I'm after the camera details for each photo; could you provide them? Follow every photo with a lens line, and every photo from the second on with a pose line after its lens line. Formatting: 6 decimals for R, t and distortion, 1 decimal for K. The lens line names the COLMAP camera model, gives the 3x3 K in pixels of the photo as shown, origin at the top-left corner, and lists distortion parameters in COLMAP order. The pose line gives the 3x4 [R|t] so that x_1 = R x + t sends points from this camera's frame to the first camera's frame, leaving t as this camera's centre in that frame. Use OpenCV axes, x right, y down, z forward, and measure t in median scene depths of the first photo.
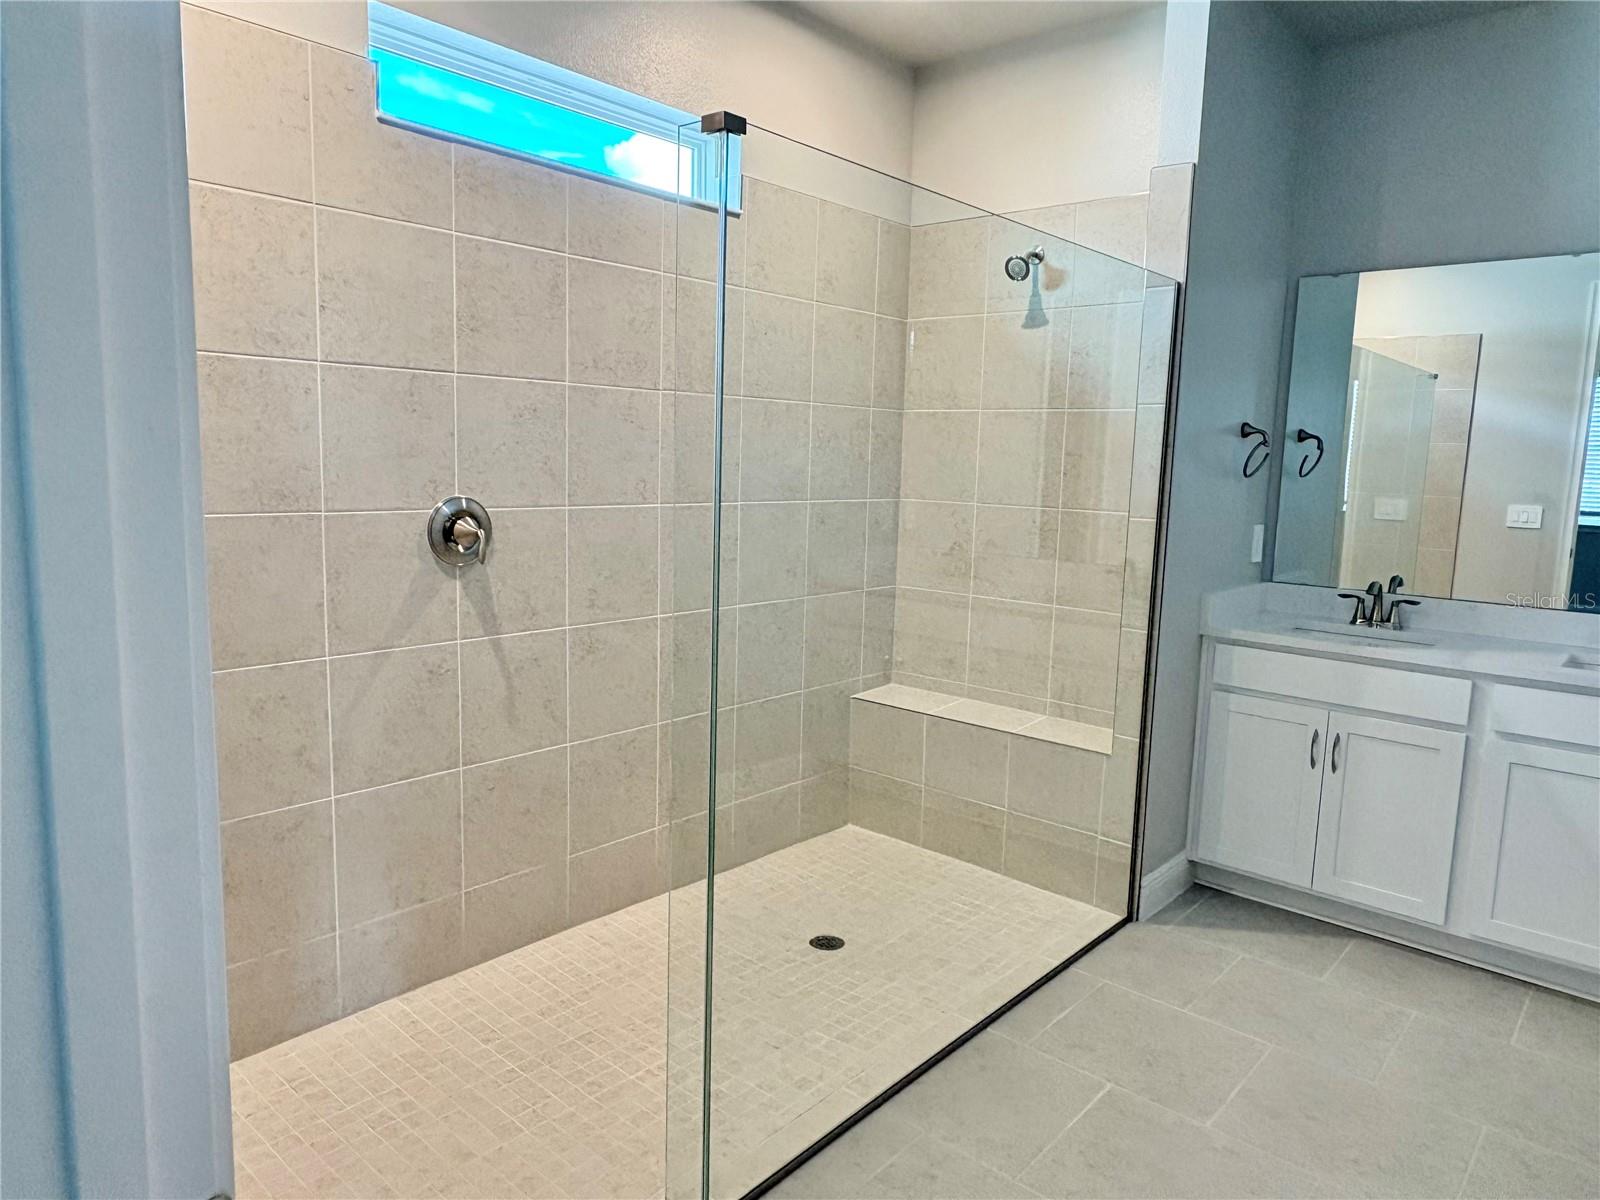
lens RADIAL K [[1039.2, 0, 799.2], [0, 1039.2, 594.9], [0, 0, 1]] dist [0.001127, -0.008335]
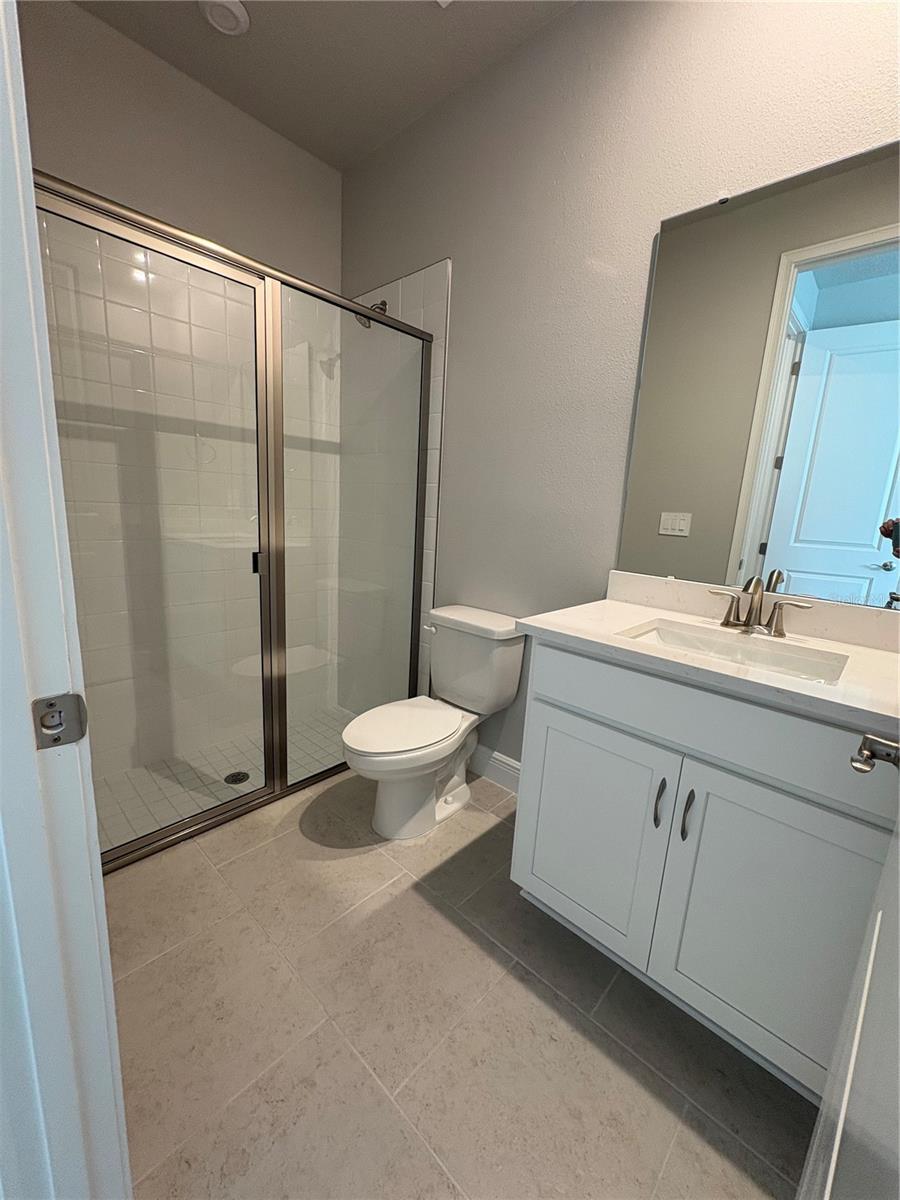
lens RADIAL K [[482.9, 0, 449.7], [0, 482.9, 601.2], [0, 0, 1]] dist [-0.000323, -0.000059]
pose [[0.999376, 0.018906, -0.029829, 0.316868], [-0.016870, 0.997604, 0.067092, -0.015258], [0.031026, -0.066547, 0.997301, 0.591740]]
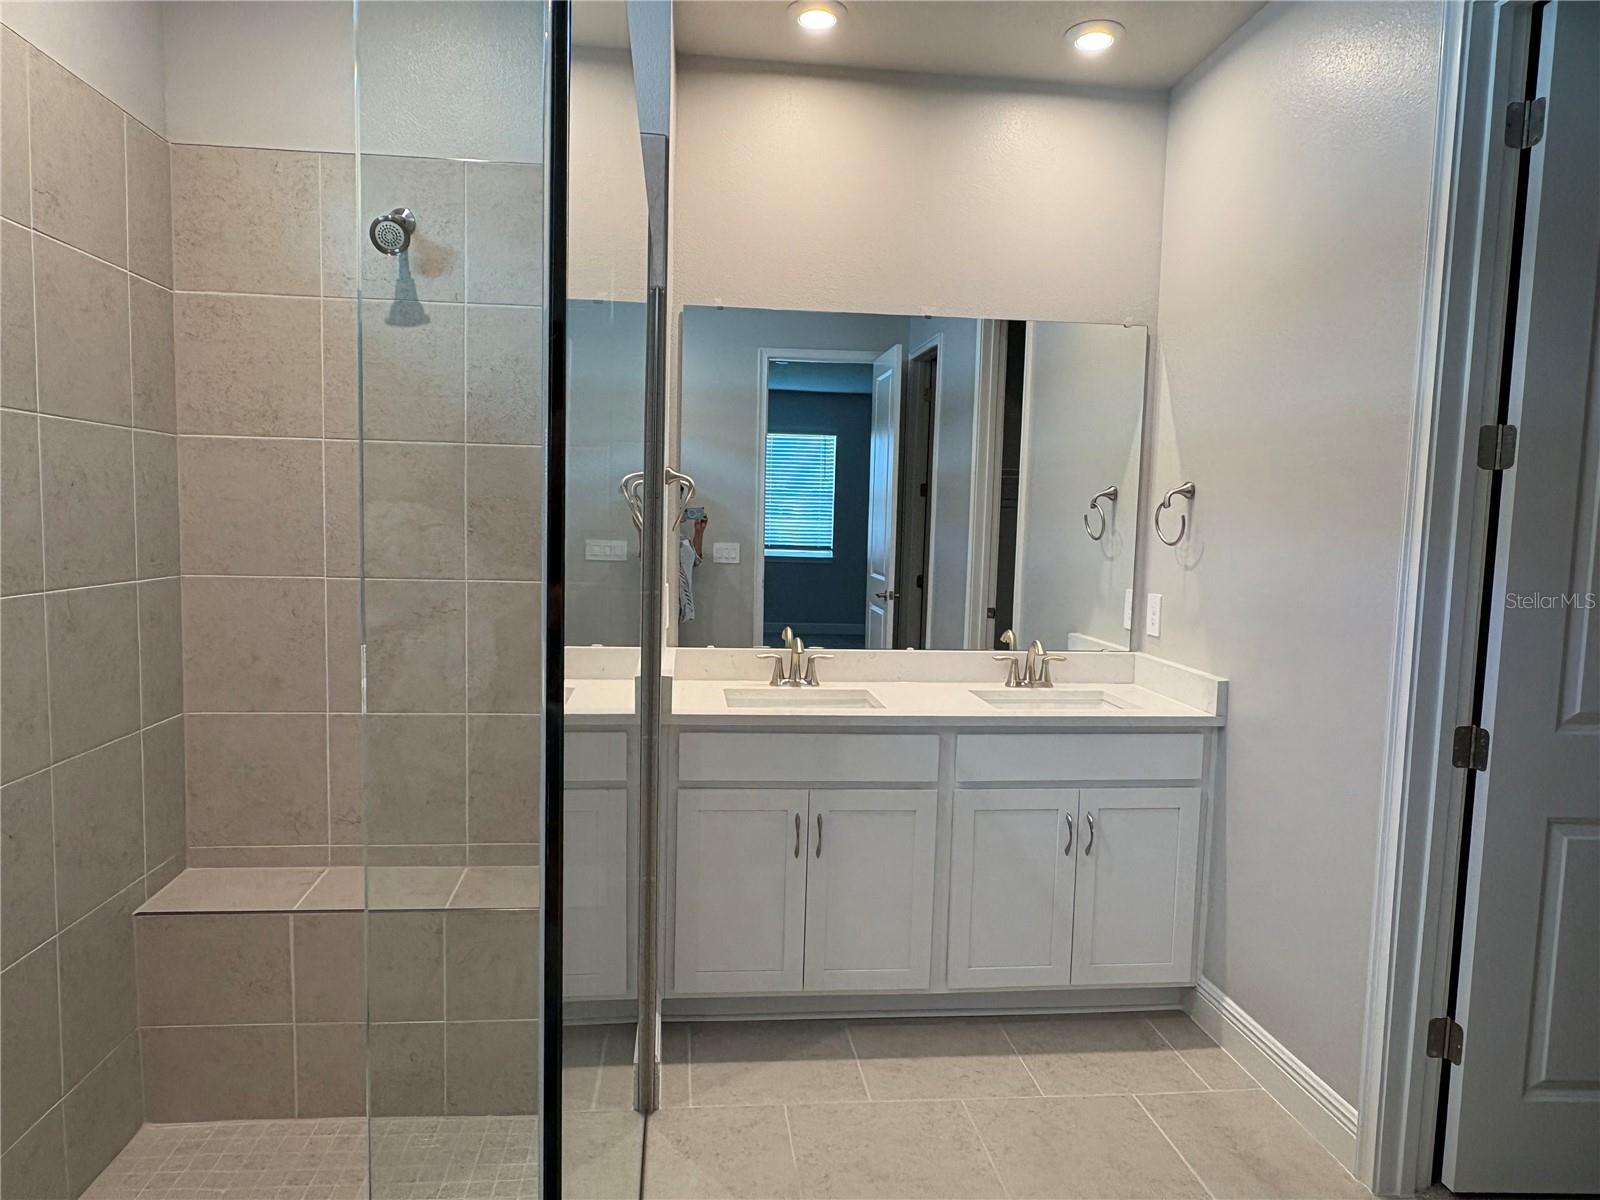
lens RADIAL K [[1039.2, 0, 797.8], [0, 1039.2, 603.9], [0, 0, 1]] dist [0.001127, -0.008335]
pose [[0.677443, -0.075374, 0.731703, -0.124697], [0.094494, 0.995412, 0.015052, -0.056028], [-0.729480, 0.058944, 0.681457, 0.343424]]
